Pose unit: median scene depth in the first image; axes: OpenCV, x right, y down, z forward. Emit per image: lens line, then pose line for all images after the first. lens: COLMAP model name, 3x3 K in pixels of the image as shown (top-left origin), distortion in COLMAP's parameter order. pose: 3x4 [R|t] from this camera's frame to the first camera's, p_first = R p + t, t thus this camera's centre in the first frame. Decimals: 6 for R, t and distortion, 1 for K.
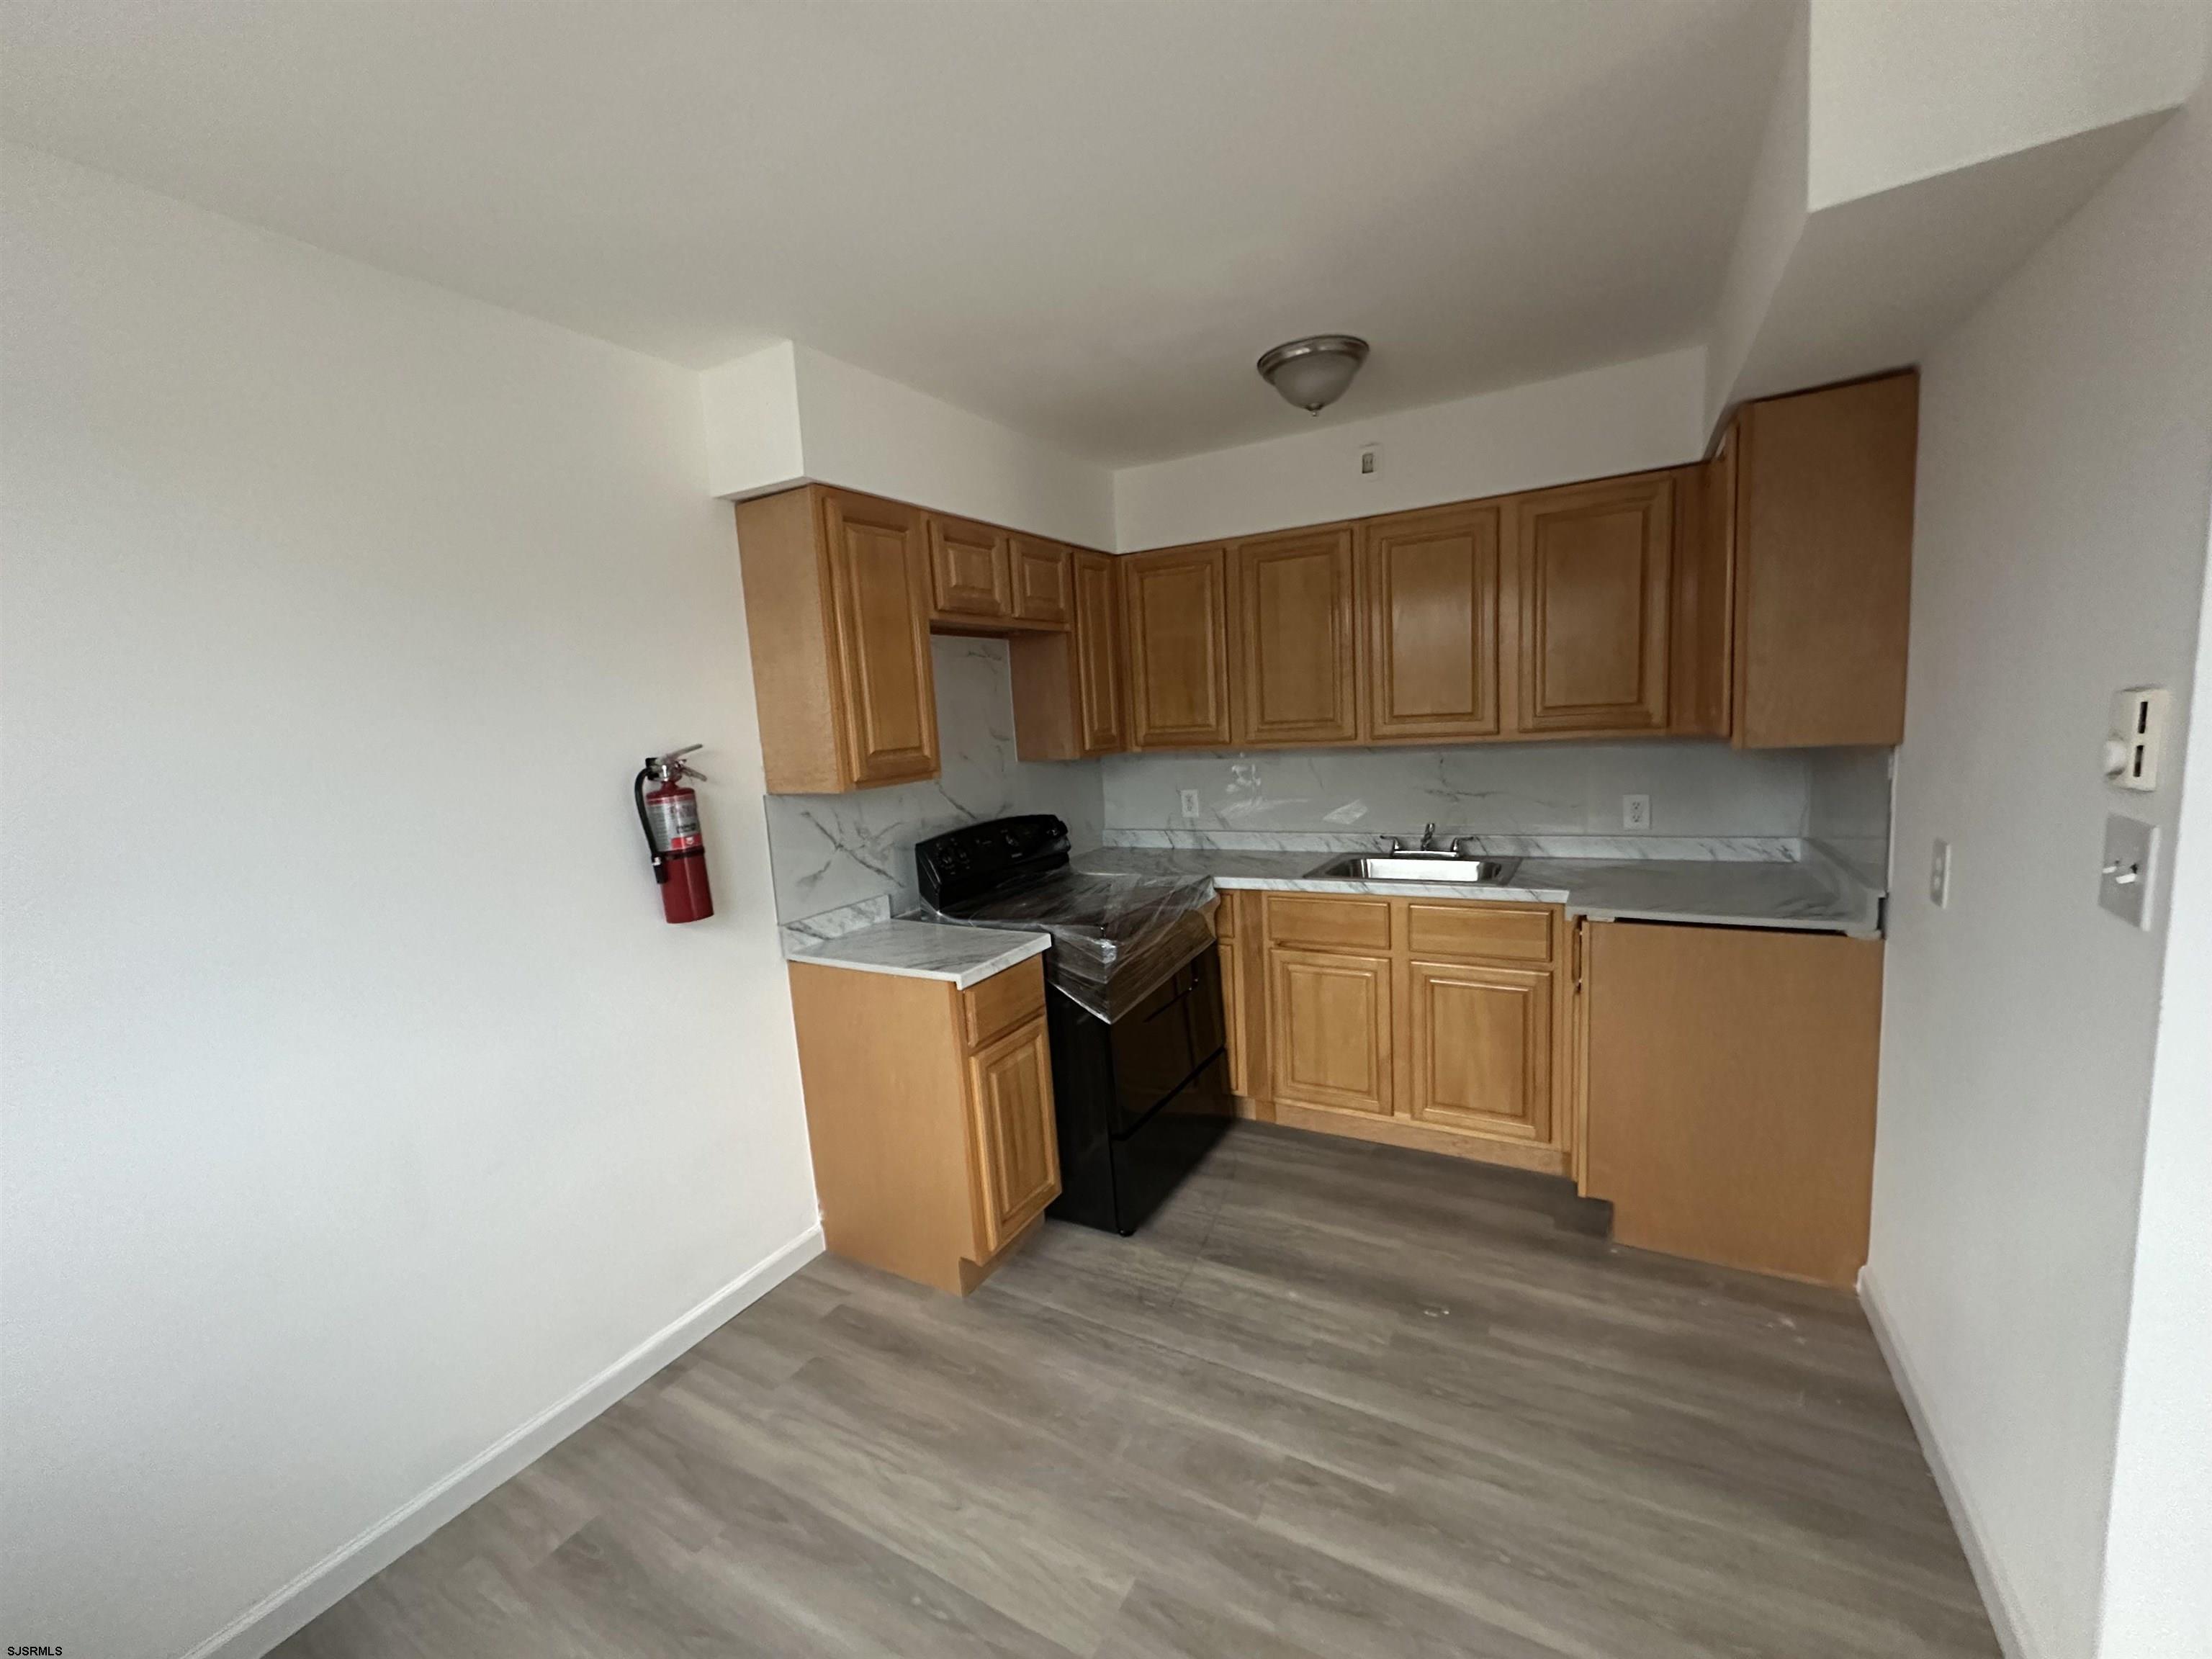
lens RADIAL K [[883.2, 0, 1098.0], [0, 883.2, 824.4], [0, 0, 1]] dist [-0.001446, 0.000116]
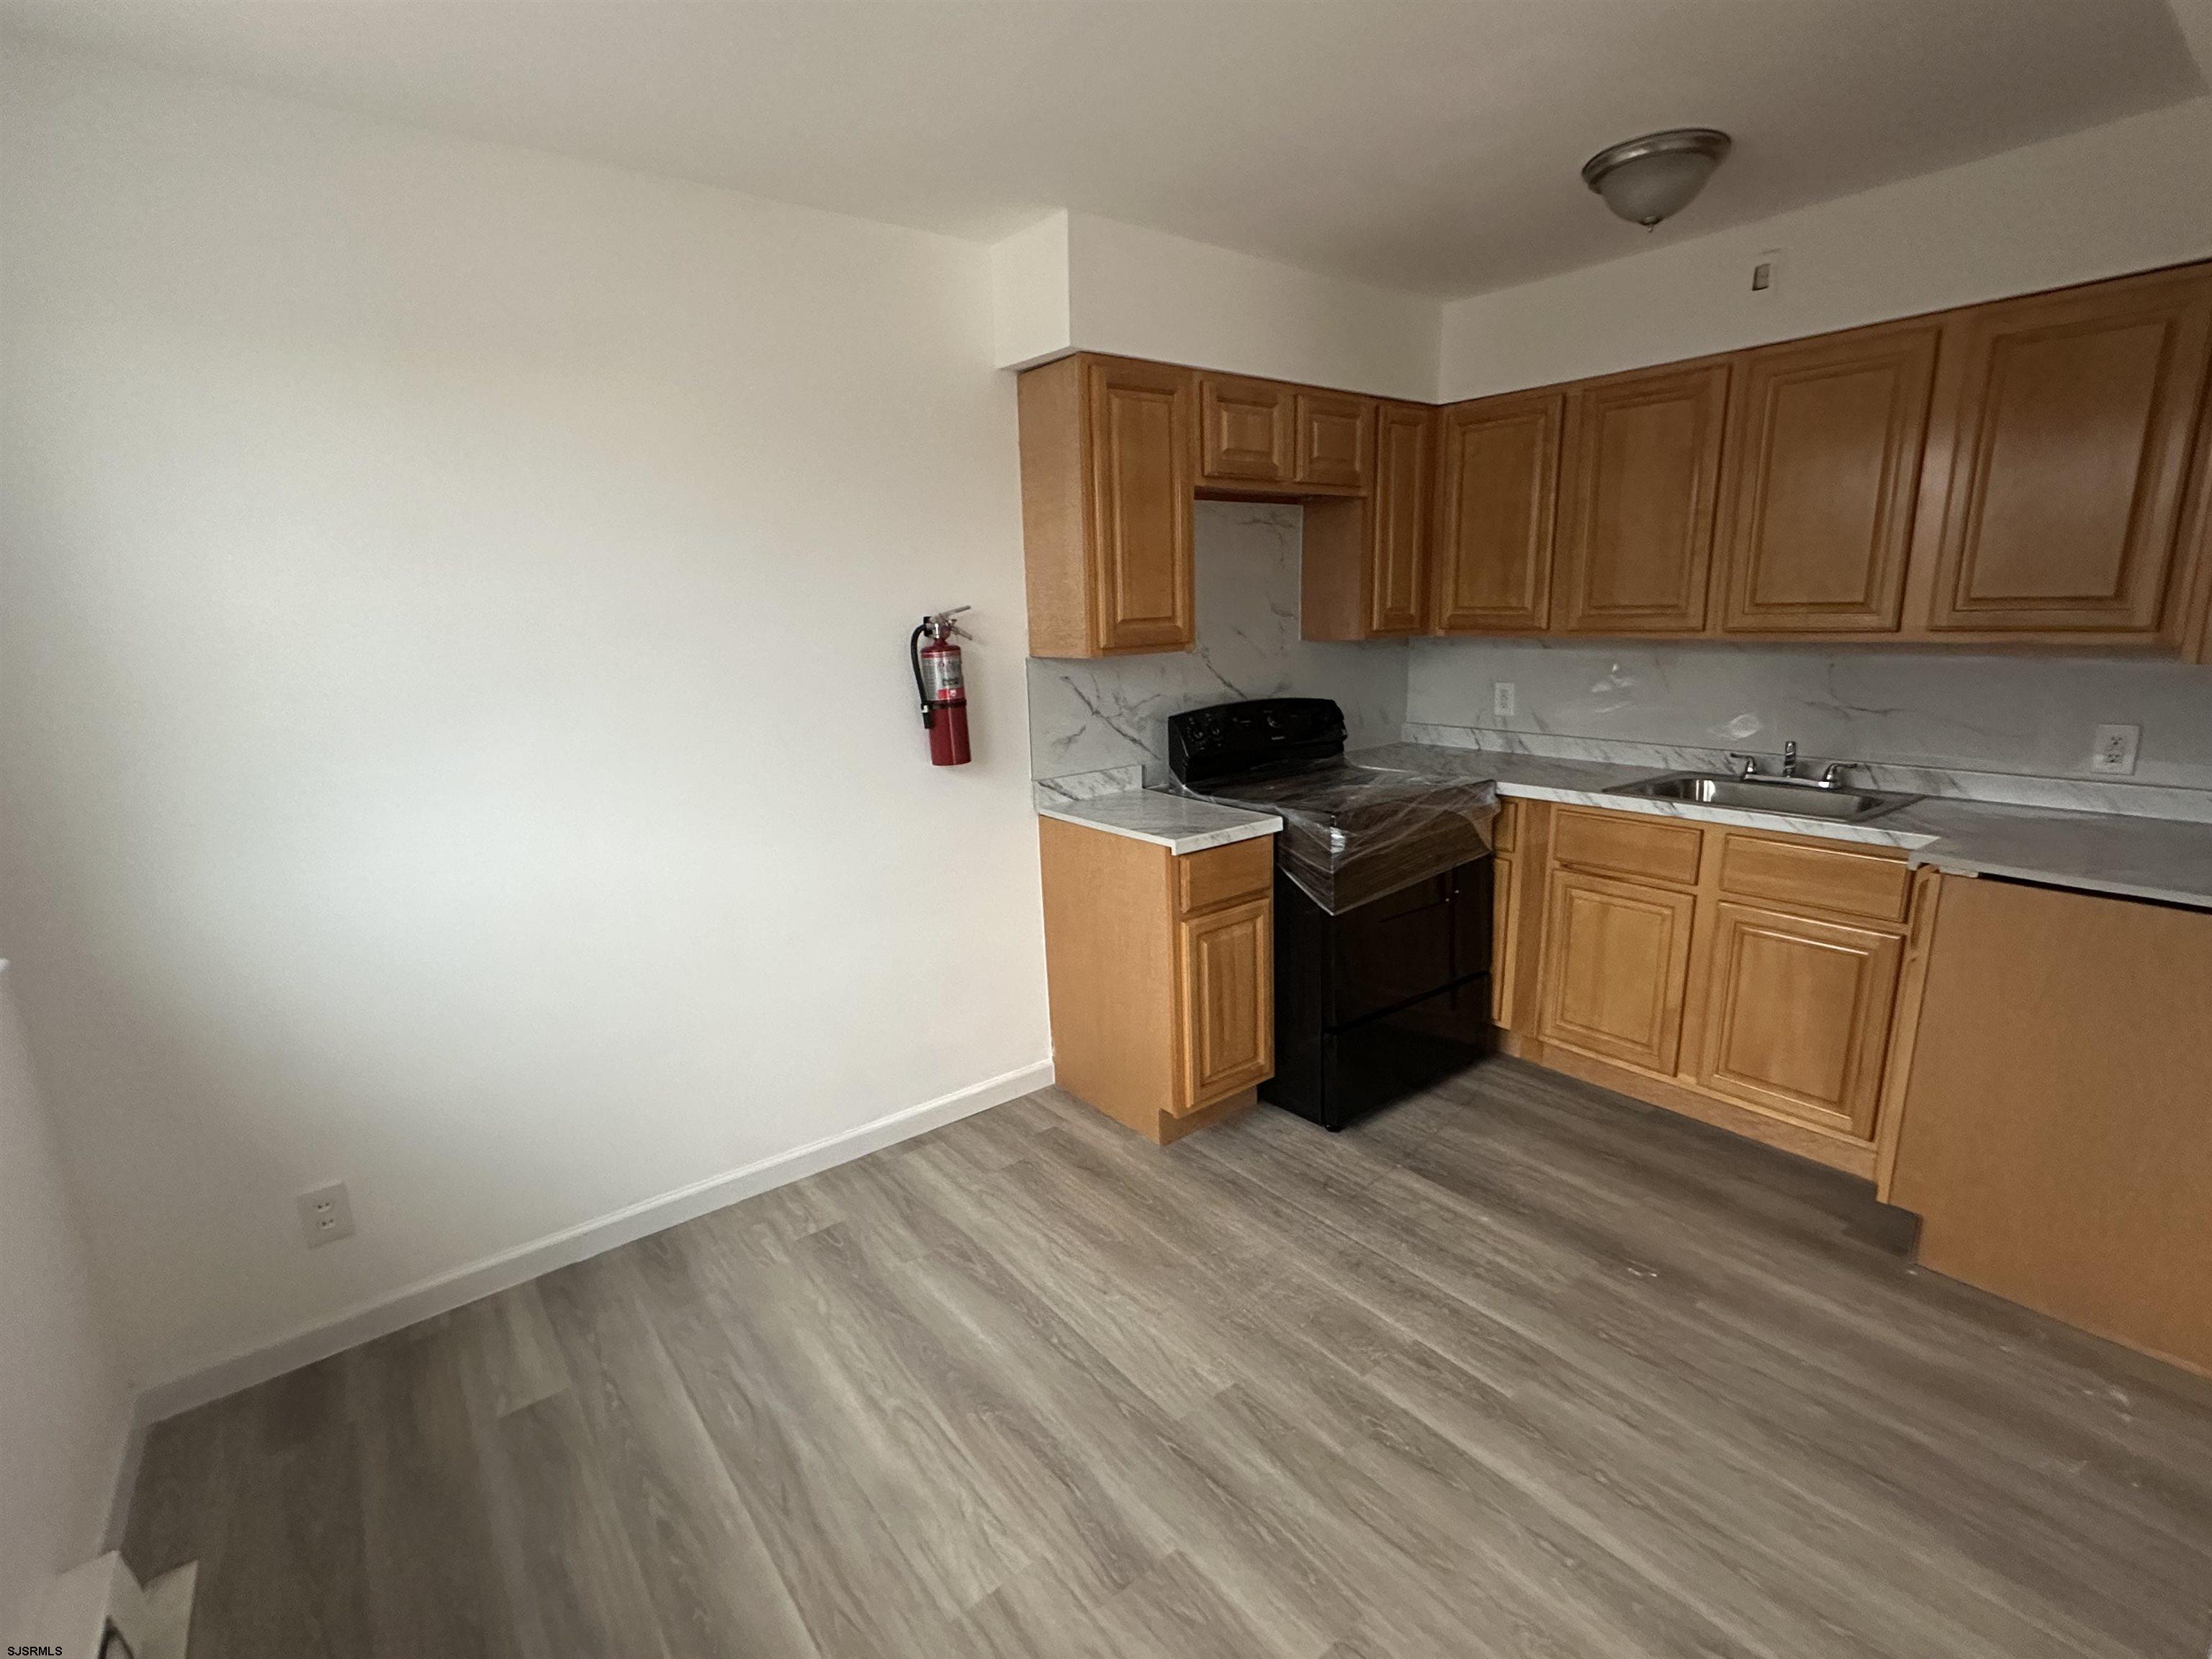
lens RADIAL K [[1020.3, 0, 1099.3], [0, 1020.3, 827.1], [0, 0, 1]] dist [0.001953, -0.000243]
pose [[0.924970, 0.115891, -0.361940, 0.174406], [-0.076667, 0.989692, 0.120963, 0.014428], [0.372227, -0.084138, 0.924320, -0.125058]]
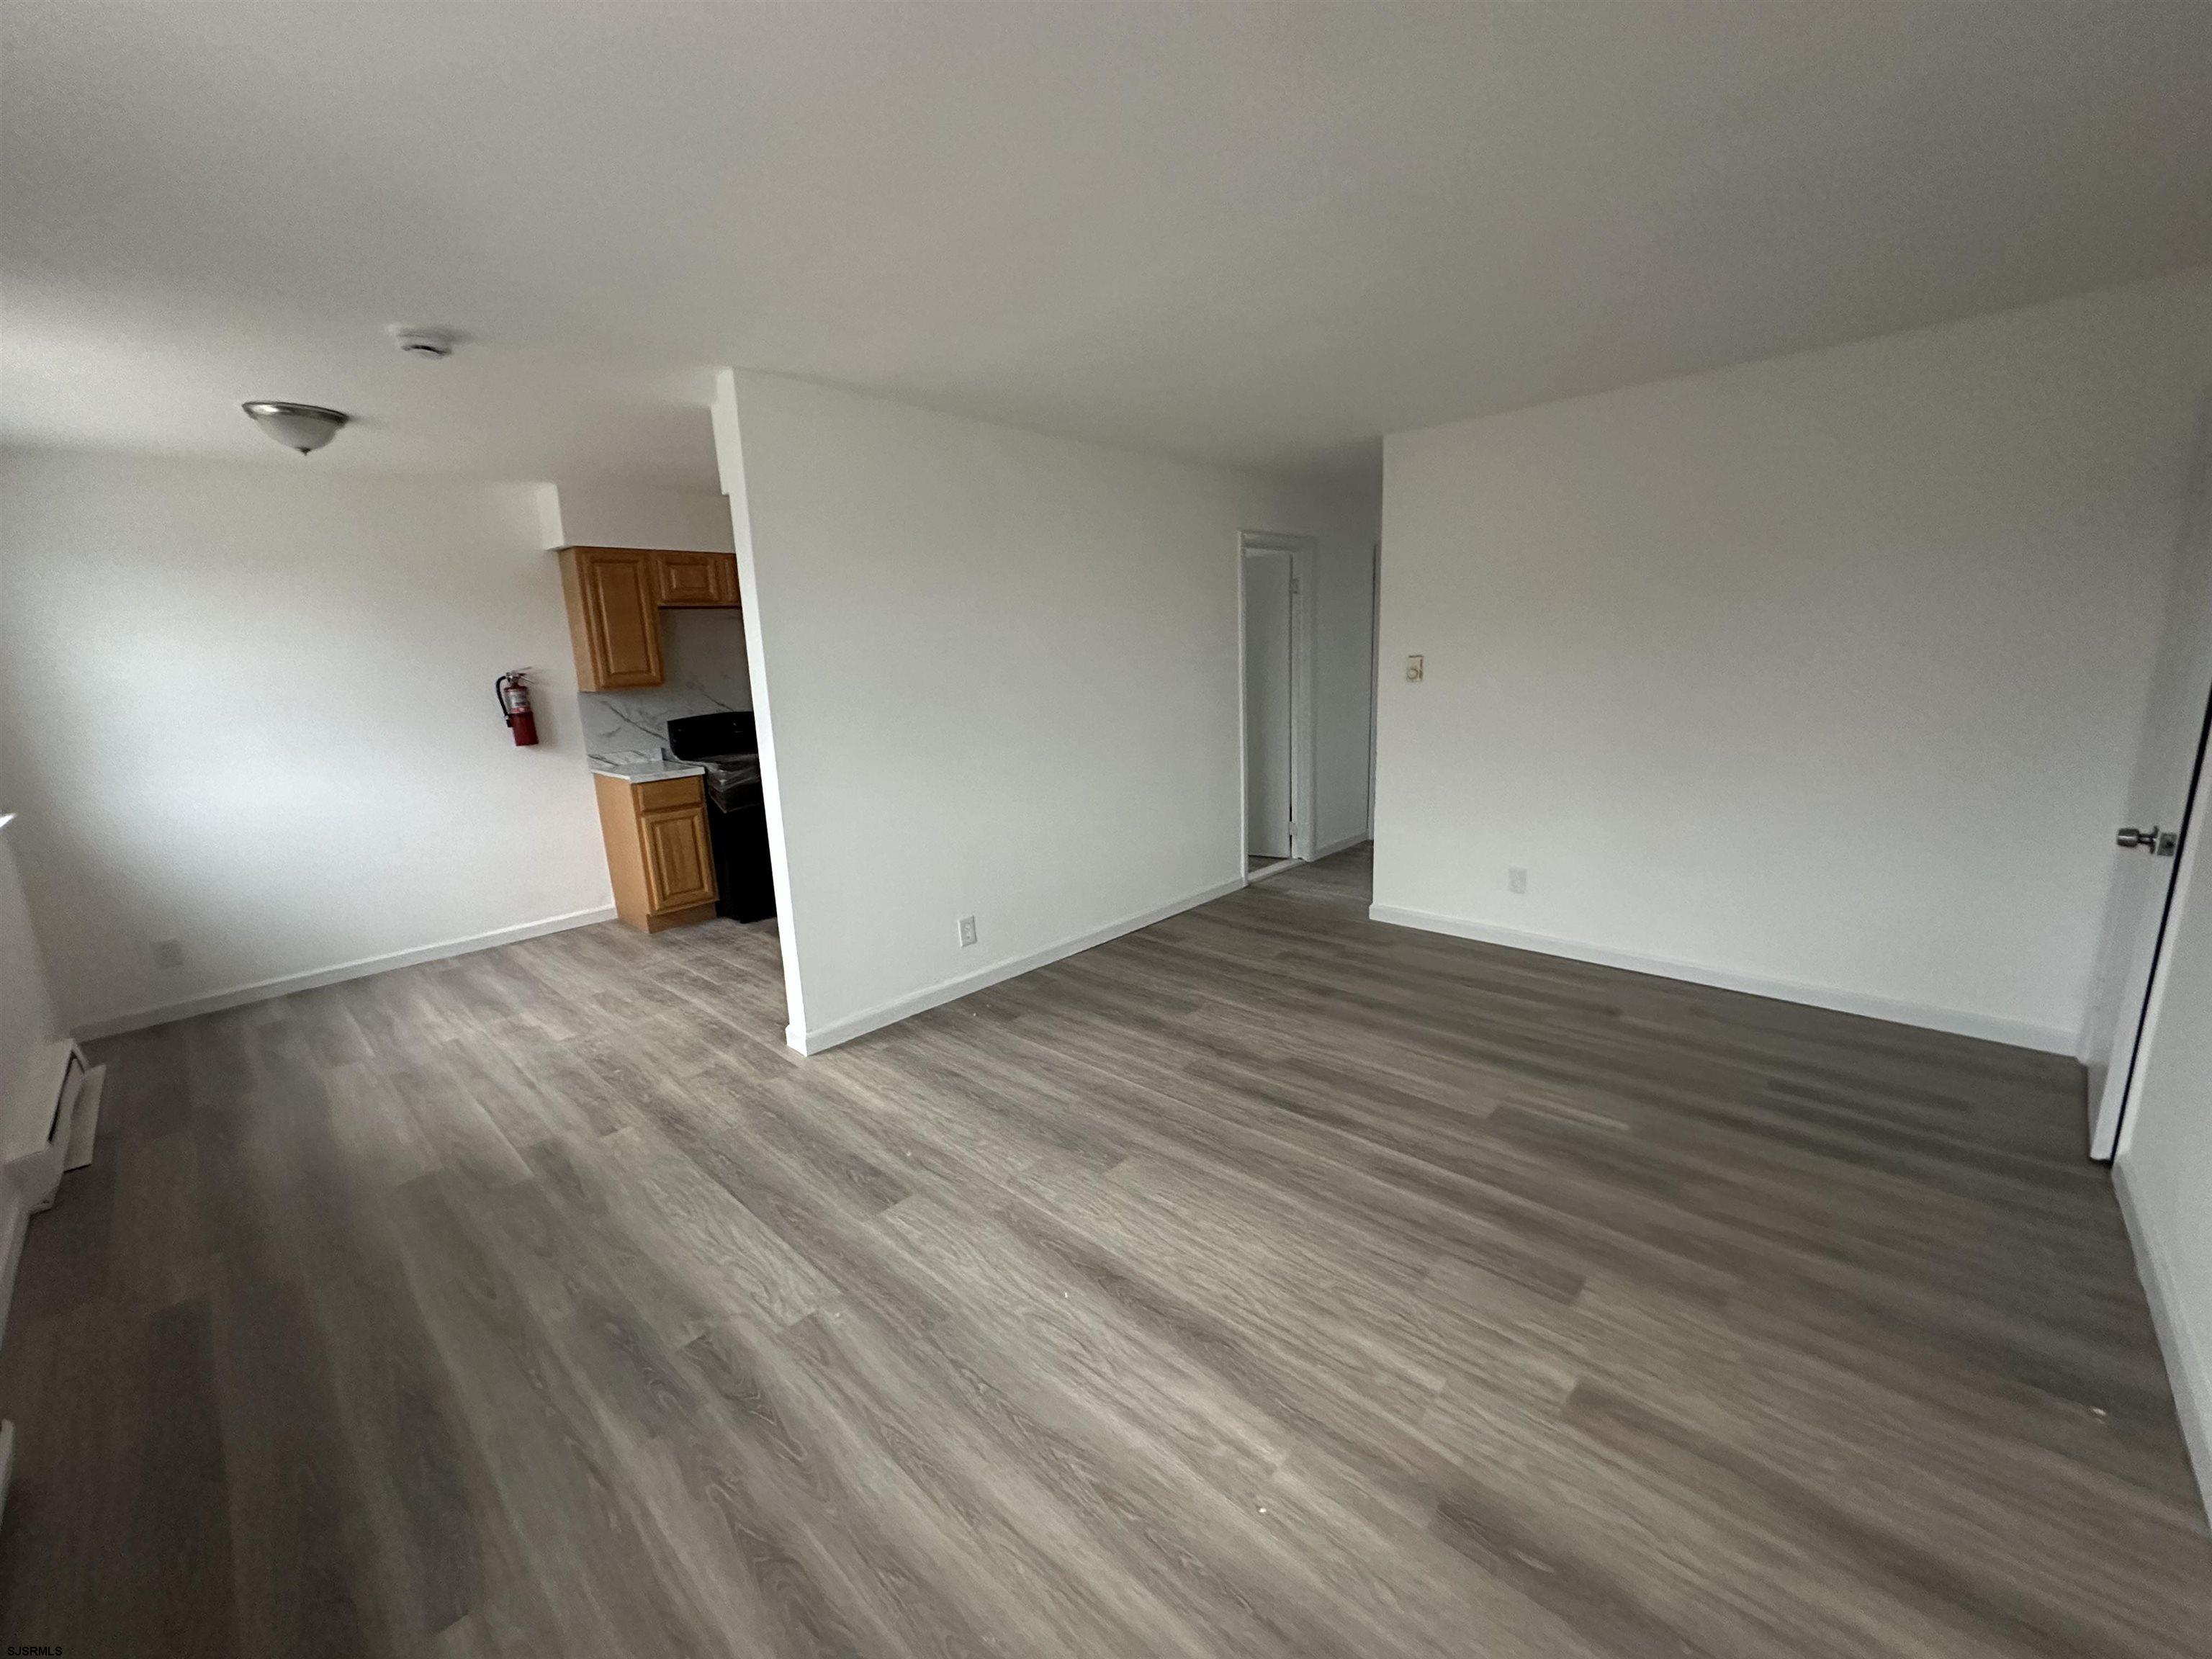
lens RADIAL K [[883.2, 0, 1098.0], [0, 883.2, 824.4], [0, 0, 1]] dist [-0.001446, 0.000116]
pose [[0.972147, 0.068604, -0.224105, 1.318309], [-0.050896, 0.995177, 0.083865, 0.042152], [0.228778, -0.070123, 0.970950, -0.772424]]
